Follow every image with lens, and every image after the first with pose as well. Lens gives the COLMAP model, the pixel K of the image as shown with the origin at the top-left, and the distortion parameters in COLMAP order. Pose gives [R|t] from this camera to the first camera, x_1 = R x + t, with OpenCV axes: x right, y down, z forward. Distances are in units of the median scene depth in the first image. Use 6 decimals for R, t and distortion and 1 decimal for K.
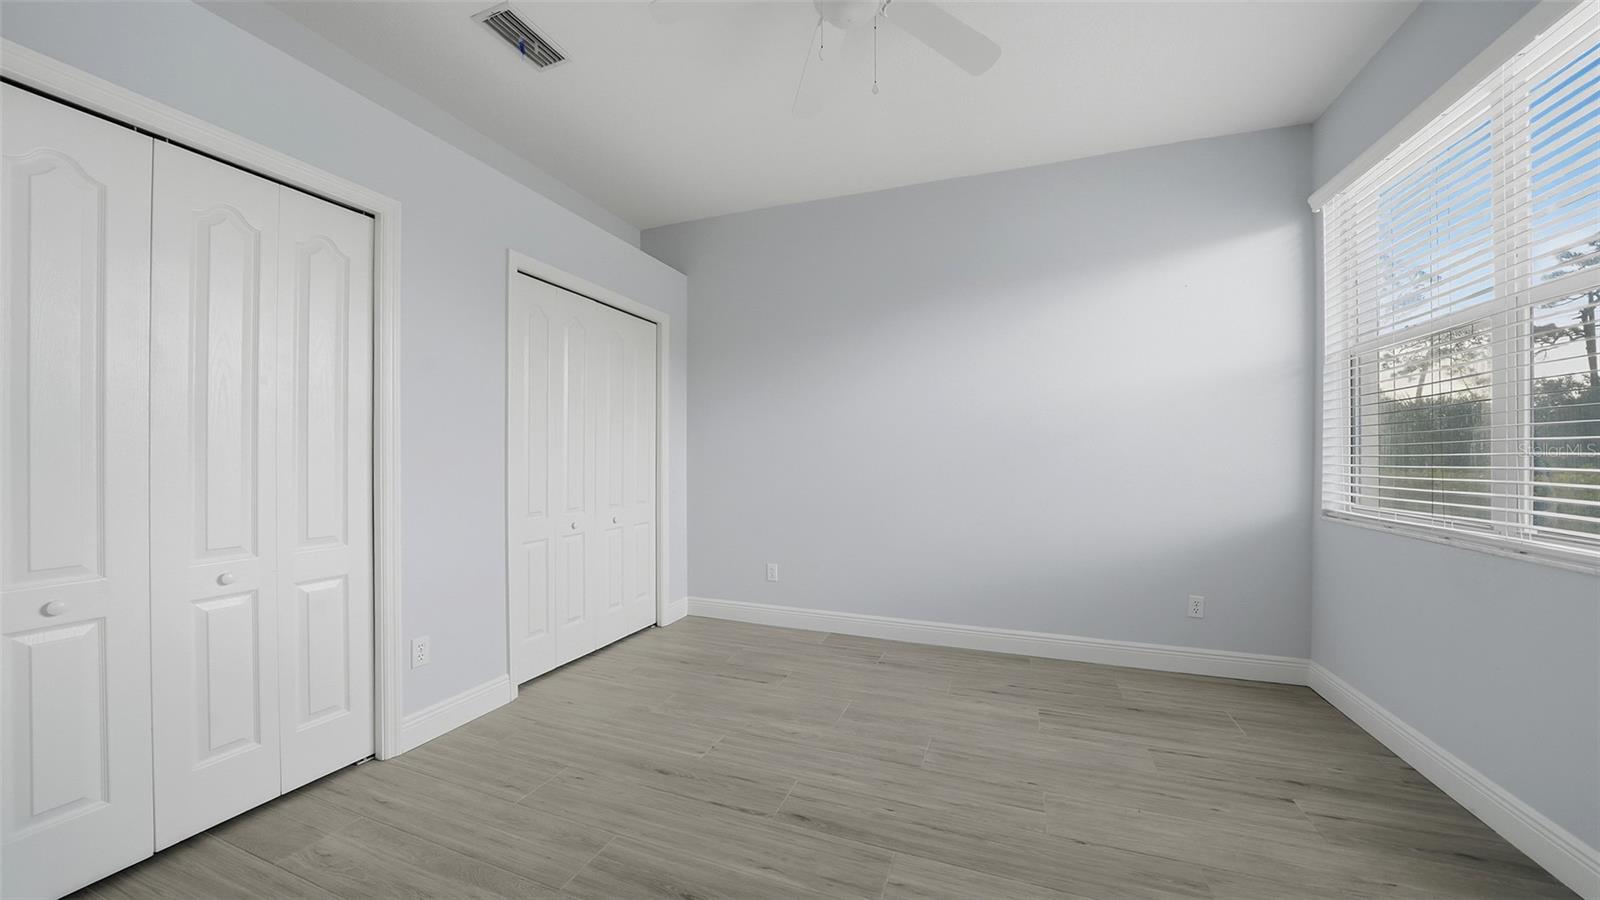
lens RADIAL K [[564.3, 0, 800.0], [0, 564.3, 450.0], [0, 0, 1]] dist [-0.020090, -0.000053]
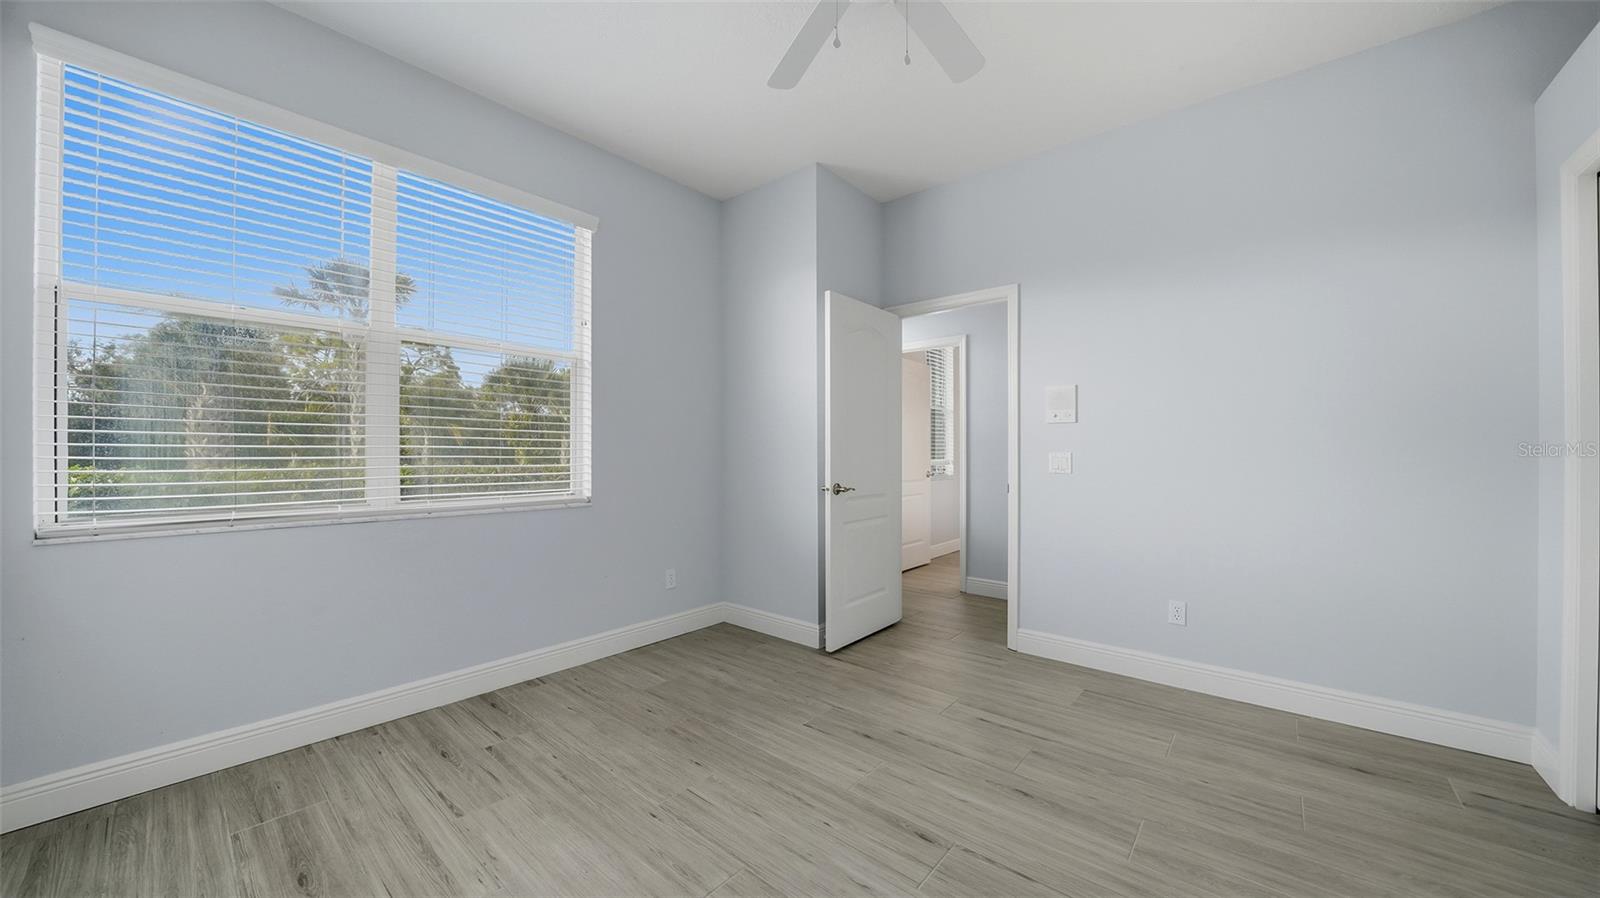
lens RADIAL K [[564.3, 0, 800.0], [0, 564.3, 449.0], [0, 0, 1]] dist [-0.020090, -0.000053]
pose [[-0.939778, -0.006507, 0.341724, -0.114991], [-0.010481, 0.999897, -0.009786, 0.019261], [-0.341626, -0.012779, -0.939749, 1.909488]]
